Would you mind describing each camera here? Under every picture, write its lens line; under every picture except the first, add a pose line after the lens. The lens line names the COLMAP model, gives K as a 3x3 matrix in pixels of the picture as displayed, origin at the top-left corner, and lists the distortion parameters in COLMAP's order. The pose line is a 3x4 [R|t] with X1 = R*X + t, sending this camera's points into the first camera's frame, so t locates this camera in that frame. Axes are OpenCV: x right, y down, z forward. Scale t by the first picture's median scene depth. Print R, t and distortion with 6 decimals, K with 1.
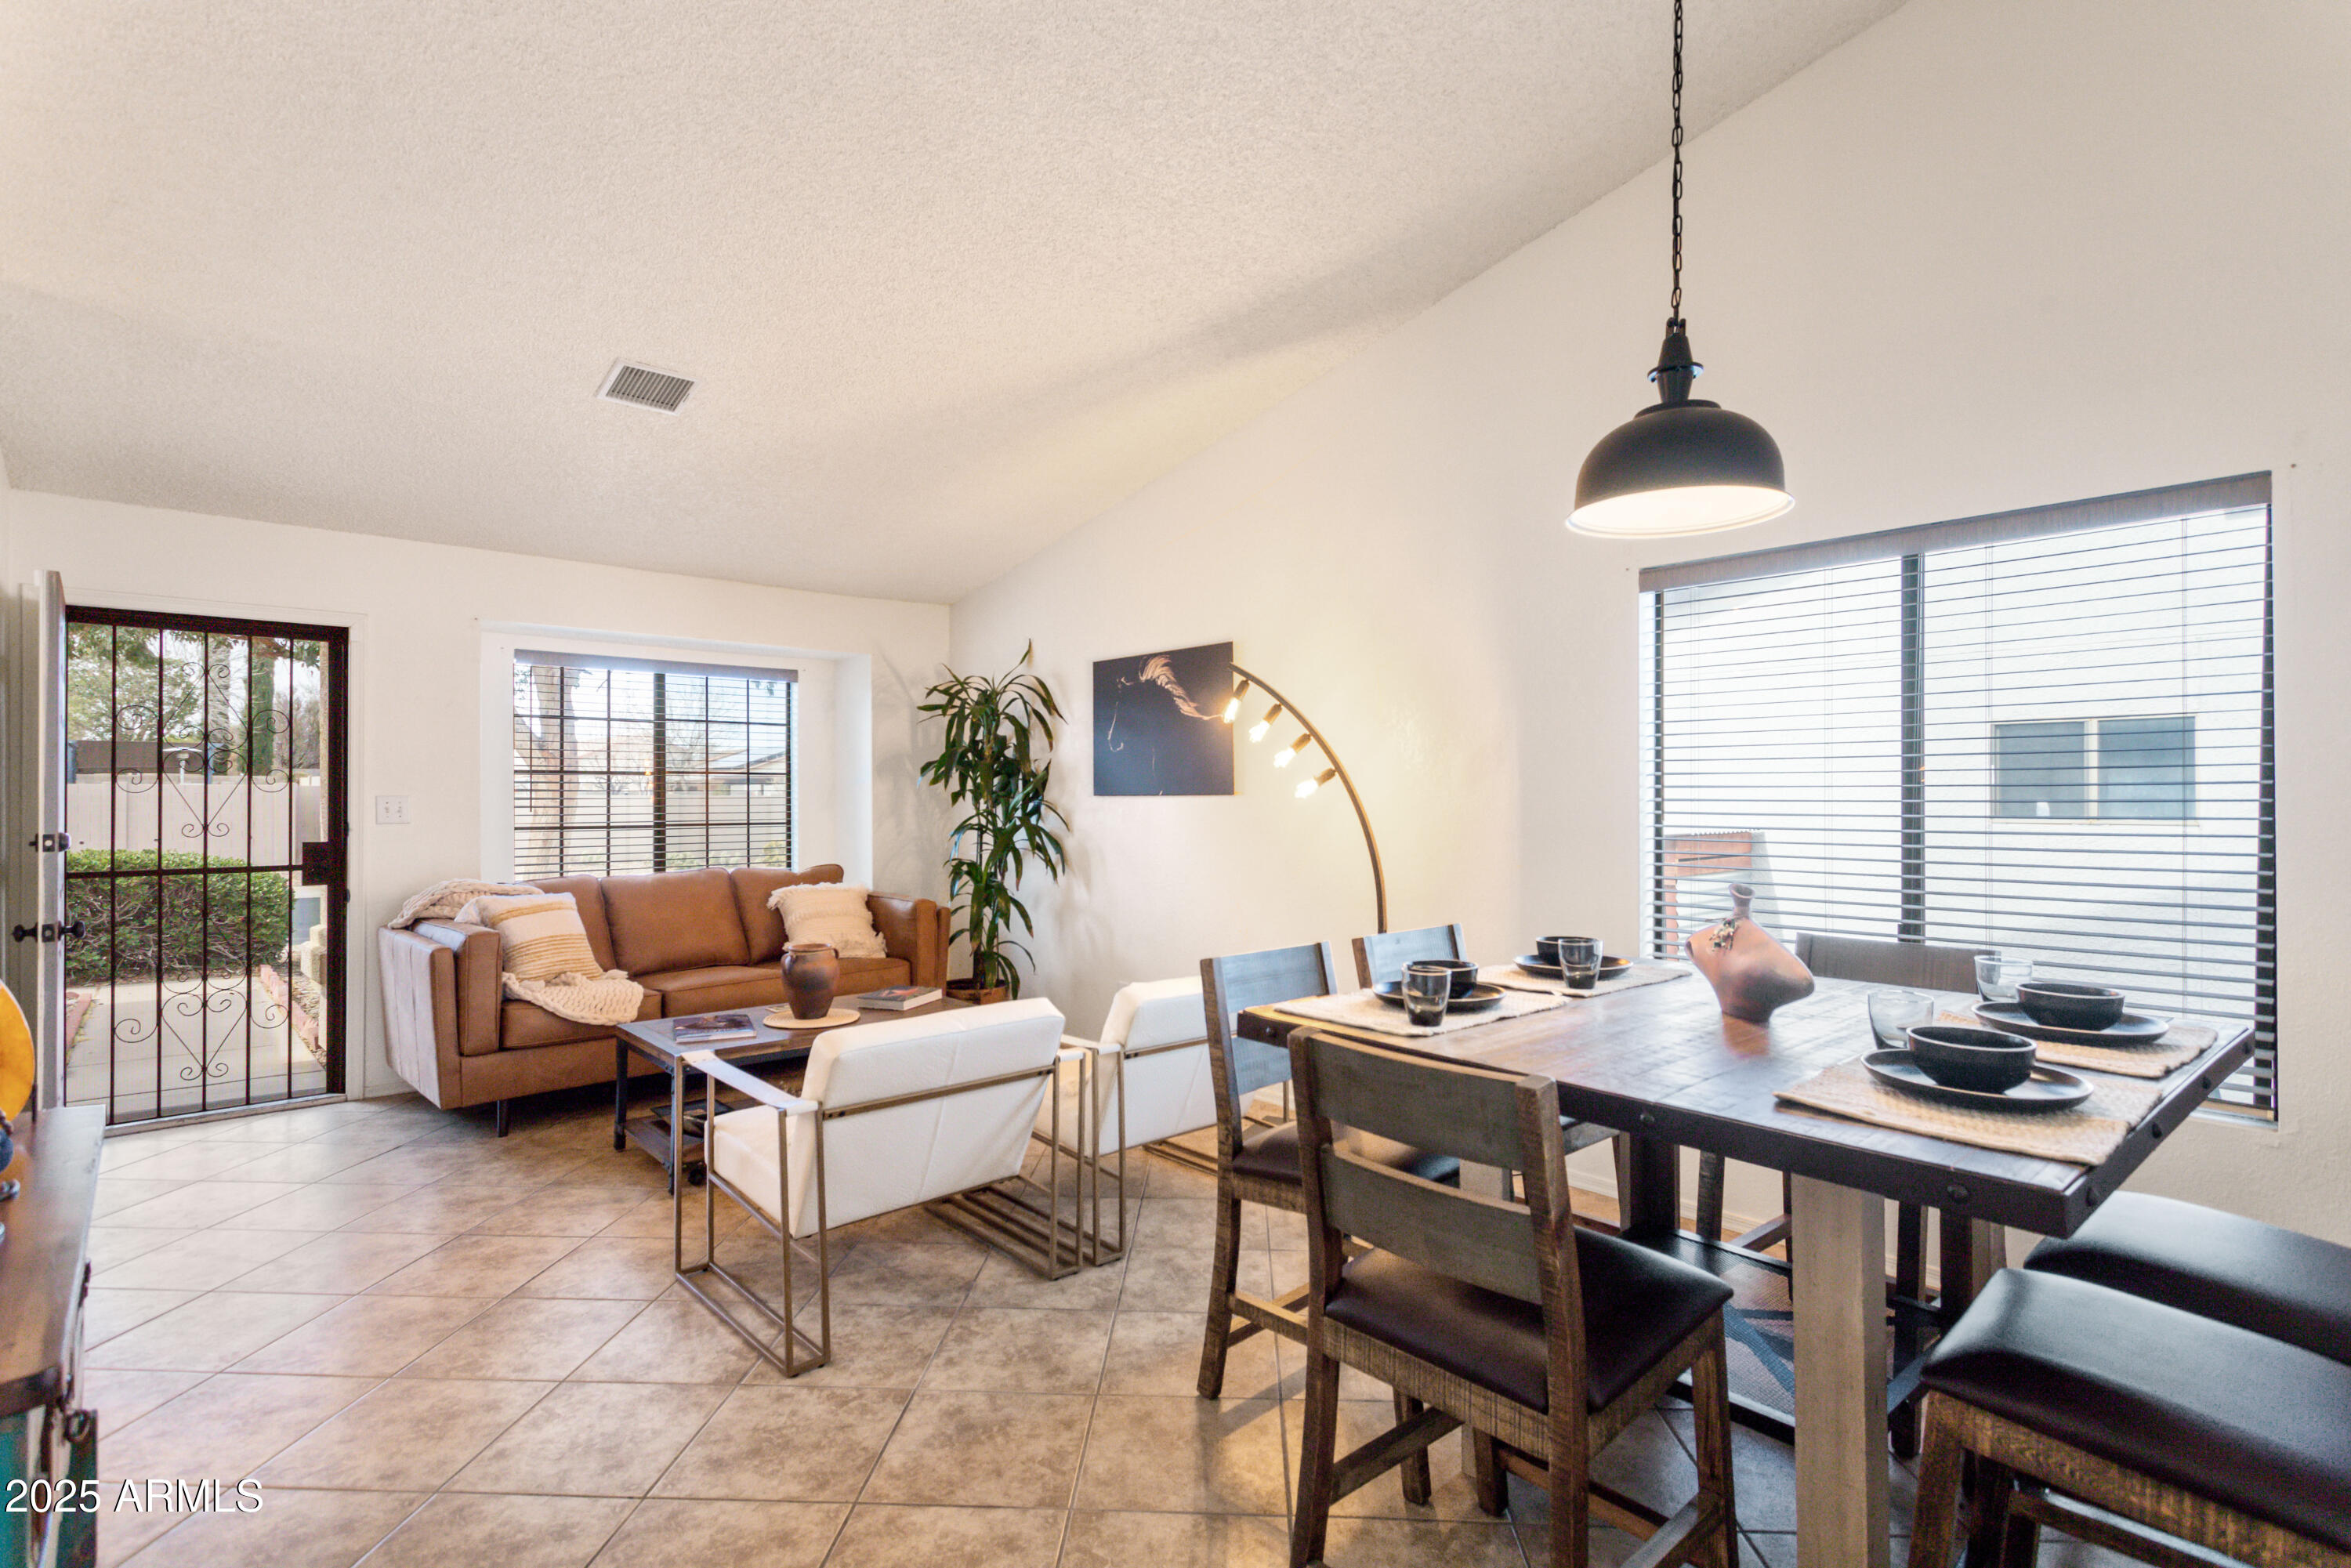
lens RADIAL K [[1128.3, 0, 1168.9], [0, 1128.3, 787.0], [0, 0, 1]] dist [0.004779, -0.000280]
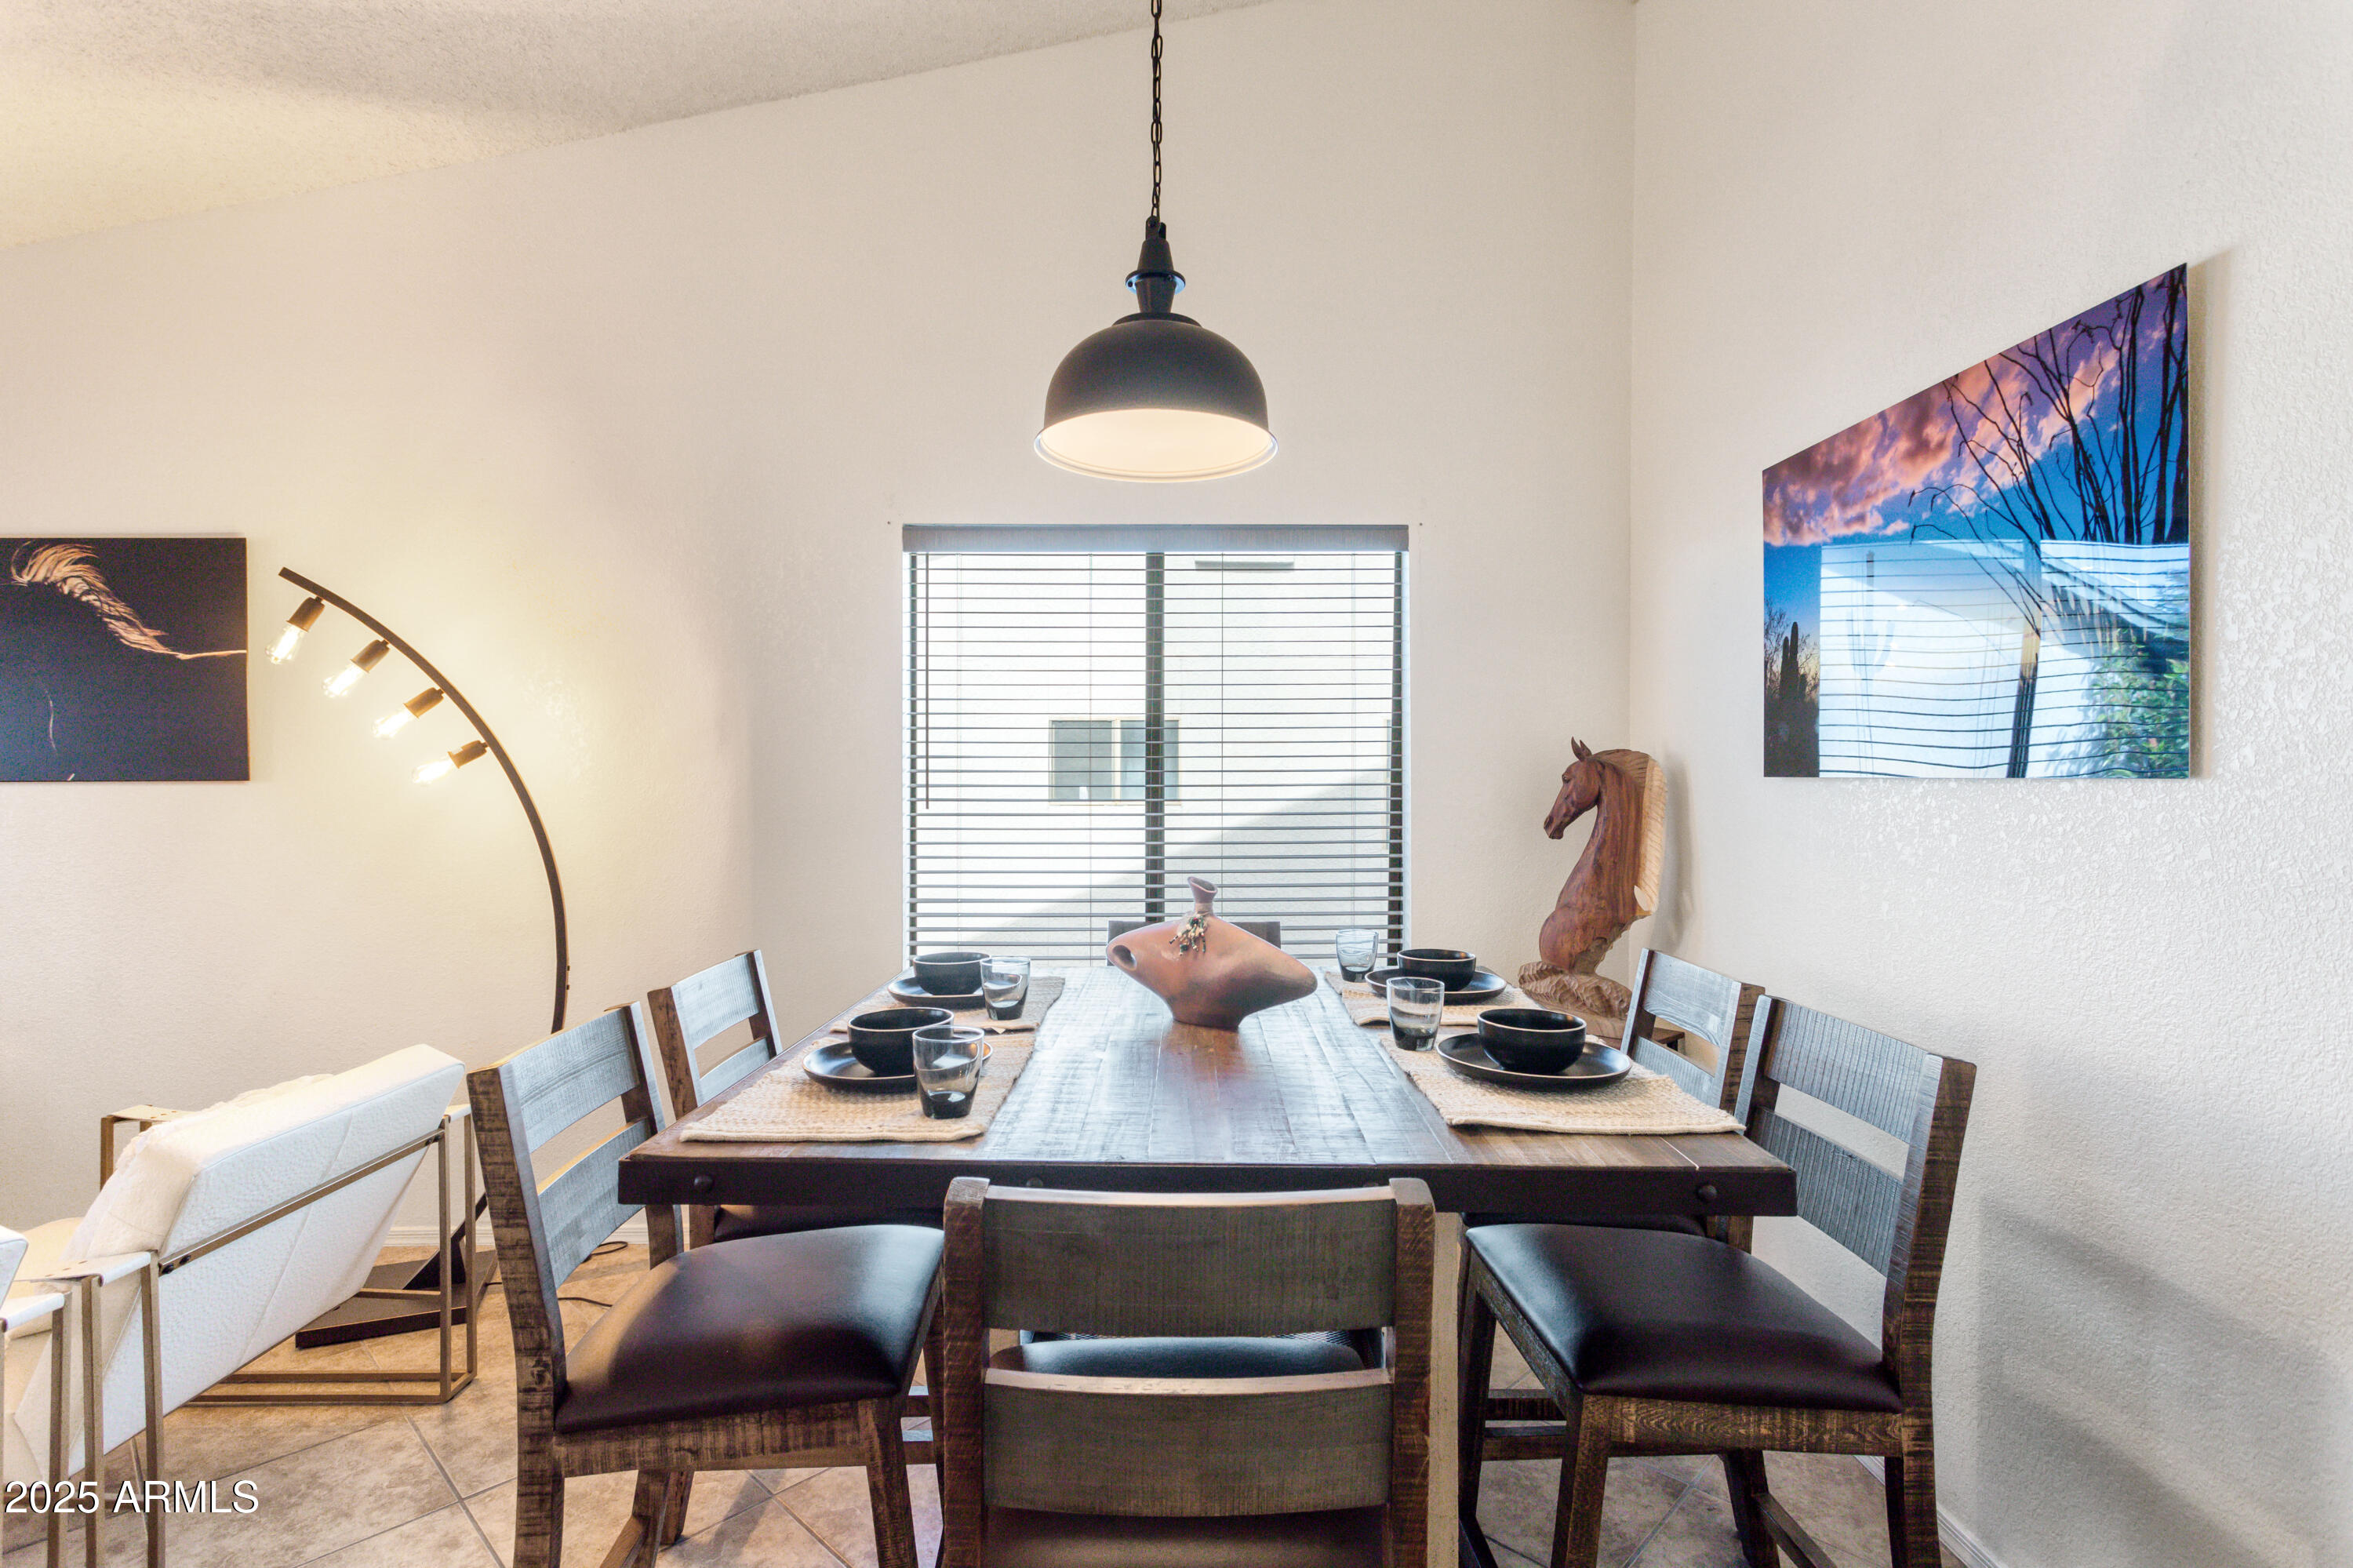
lens RADIAL K [[1129.4, 0, 1169.9], [0, 1129.4, 787.0], [0, 0, 1]] dist [0.004779, -0.000280]
pose [[0.656171, -0.004338, 0.754600, -0.100198], [-0.004384, 0.999945, 0.009560, 0.002749], [-0.754600, -0.009581, 0.656116, 0.226613]]
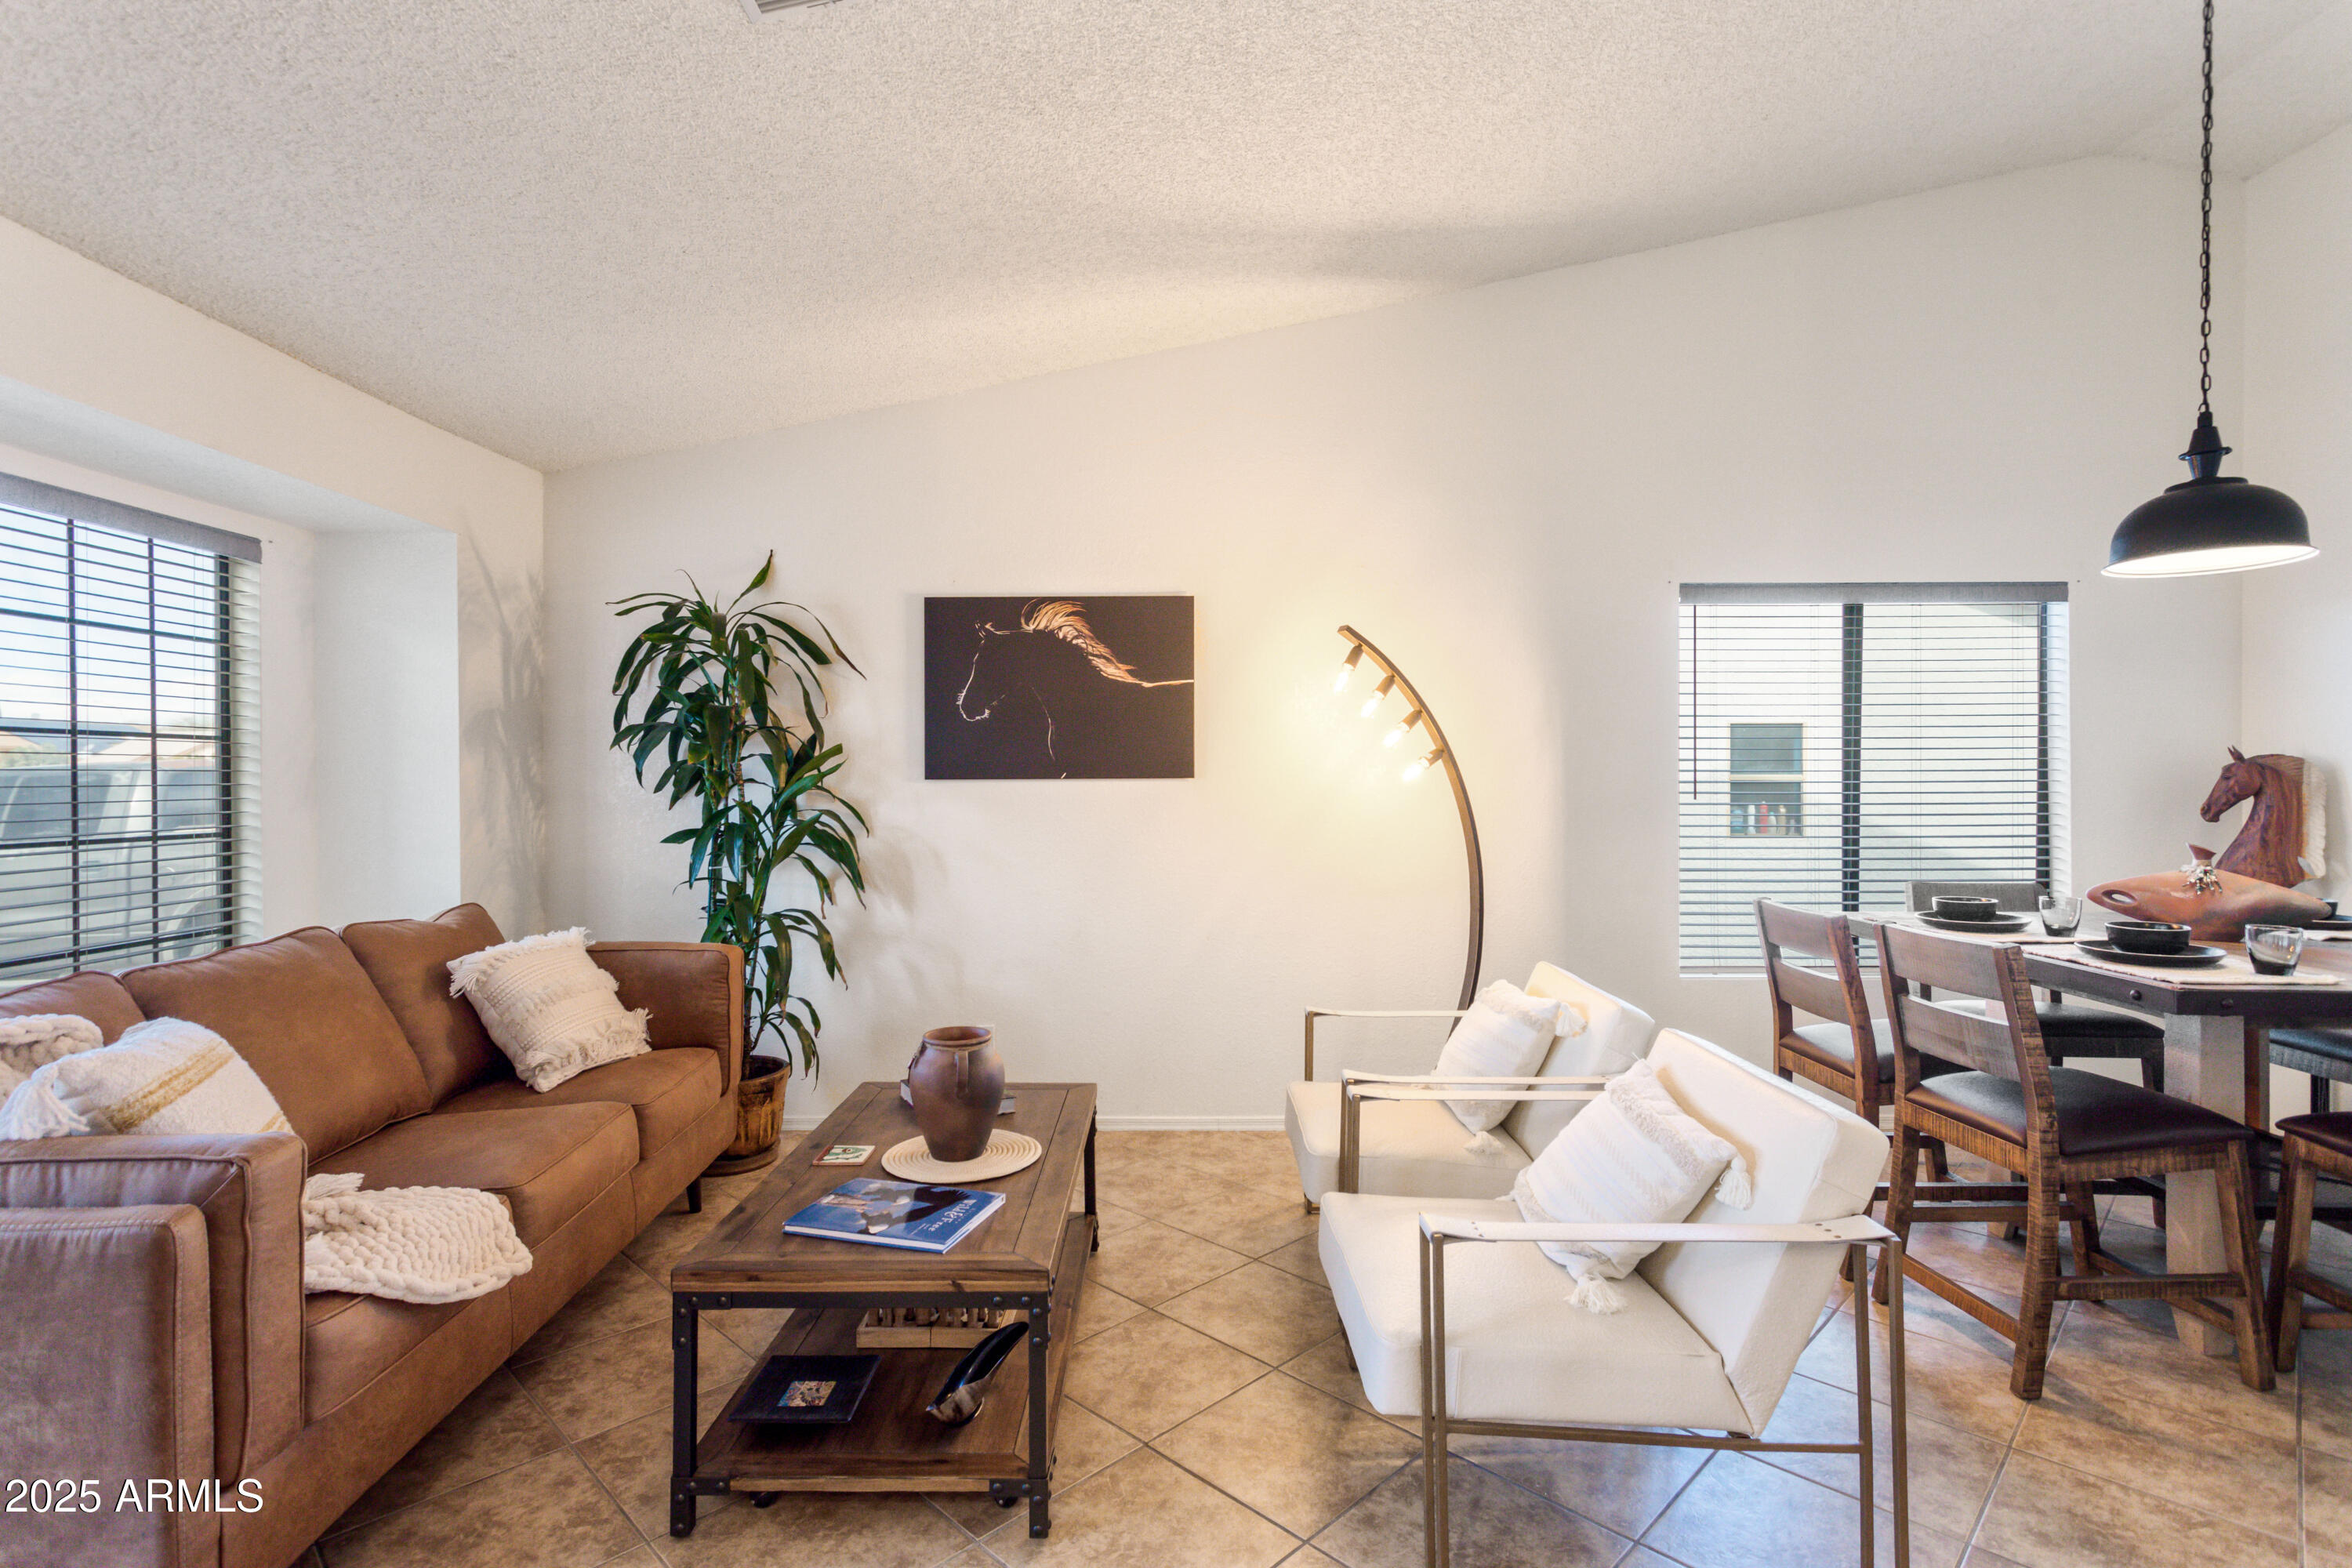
lens RADIAL K [[1125.2, 0, 1173.0], [0, 1125.2, 772.2], [0, 0, 1]] dist [0.003683, 0.000568]
pose [[0.664685, 0.004958, 0.747107, -0.700810], [-0.004493, 0.999986, -0.002640, 0.006012], [-0.747110, -0.001602, 0.664699, 0.540409]]
